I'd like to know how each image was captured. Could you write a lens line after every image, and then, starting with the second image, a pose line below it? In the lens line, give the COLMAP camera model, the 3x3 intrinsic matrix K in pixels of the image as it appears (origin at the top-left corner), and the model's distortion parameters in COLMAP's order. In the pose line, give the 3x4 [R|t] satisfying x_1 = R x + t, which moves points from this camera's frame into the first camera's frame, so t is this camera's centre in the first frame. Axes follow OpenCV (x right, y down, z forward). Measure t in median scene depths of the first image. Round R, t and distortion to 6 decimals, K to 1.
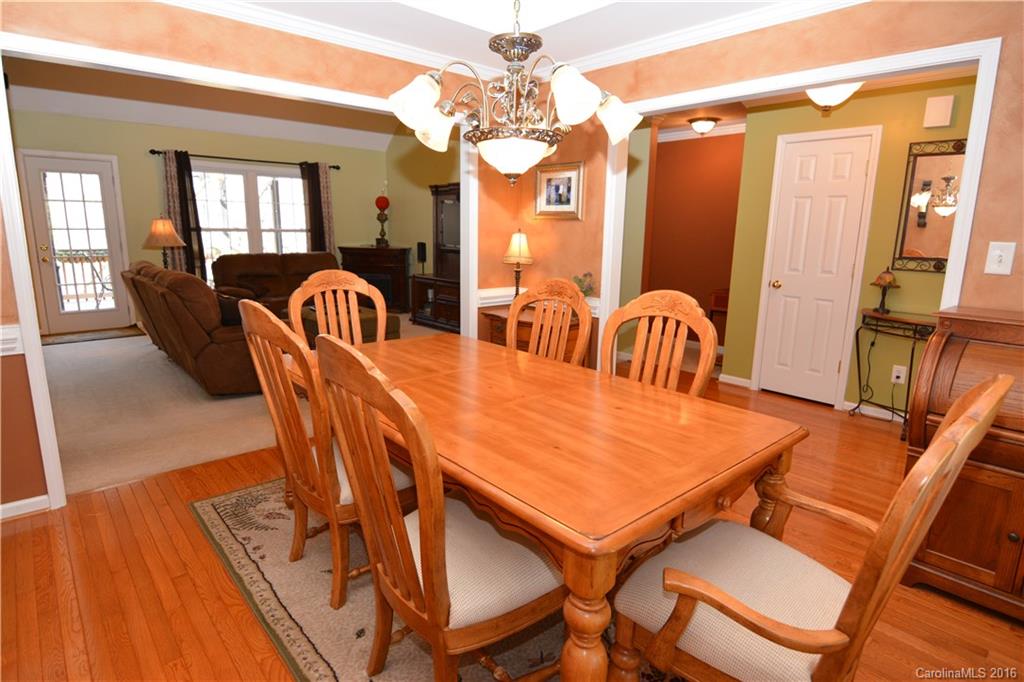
lens RADIAL K [[553.2, 0, 508.5], [0, 553.2, 338.8], [0, 0, 1]] dist [-0.003156, -0.001636]
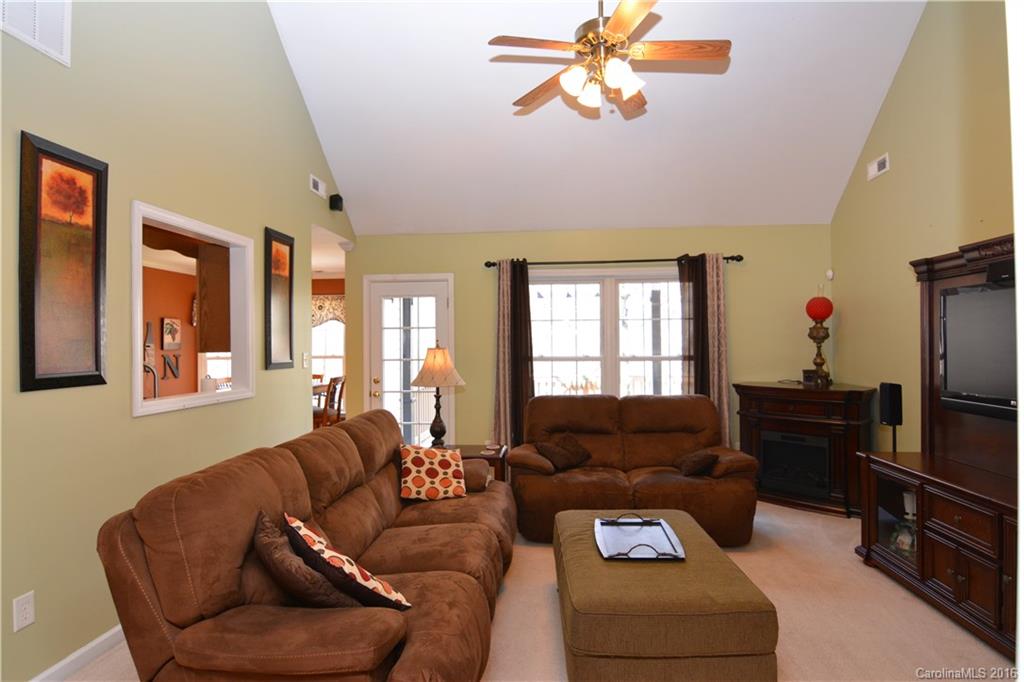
lens RADIAL K [[553.2, 0, 509.6], [0, 553.2, 336.6], [0, 0, 1]] dist [-0.003156, -0.001636]
pose [[0.680845, -0.038624, -0.731408, -0.034299], [-0.126325, 0.977451, -0.169210, -0.090840], [0.721451, 0.207601, 0.660614, 0.448860]]
